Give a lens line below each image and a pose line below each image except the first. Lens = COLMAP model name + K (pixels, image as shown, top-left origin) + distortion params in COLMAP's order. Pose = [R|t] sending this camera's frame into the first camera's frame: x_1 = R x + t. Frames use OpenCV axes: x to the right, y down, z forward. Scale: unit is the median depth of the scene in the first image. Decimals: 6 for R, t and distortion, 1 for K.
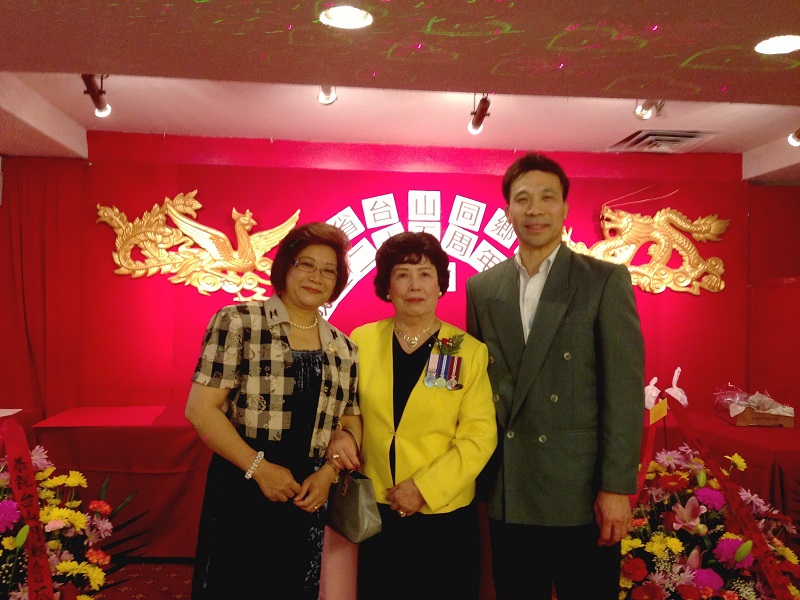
lens RADIAL K [[751.9, 0, 400.0], [0, 751.9, 300.0], [0, 0, 1]] dist [0.173394, -0.296132]
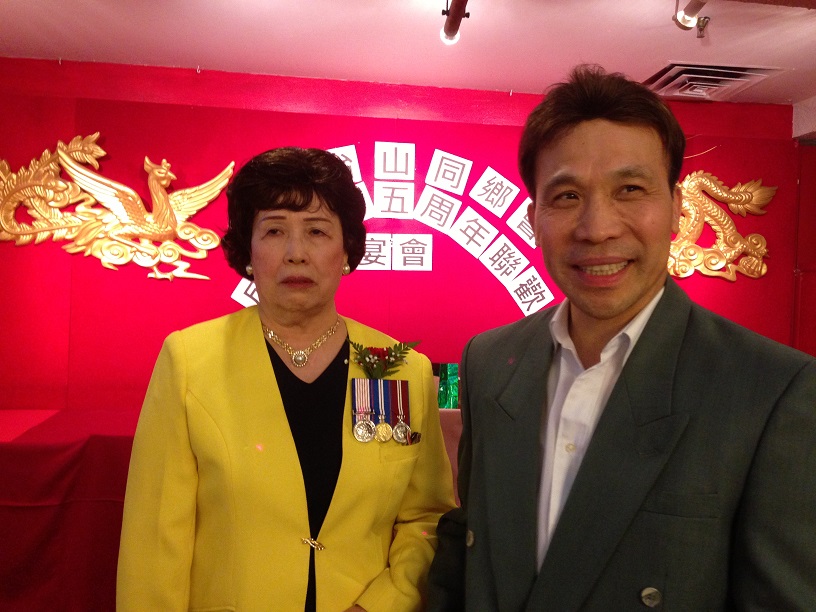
lens RADIAL K [[766.9, 0, 408.0], [0, 766.9, 306.0], [0, 0, 1]] dist [0.173394, -0.296132]
pose [[0.999669, 0.018503, 0.017863, 0.035102], [-0.019083, 0.999277, 0.032873, -0.000653], [-0.017241, -0.033203, 0.999300, 0.191909]]
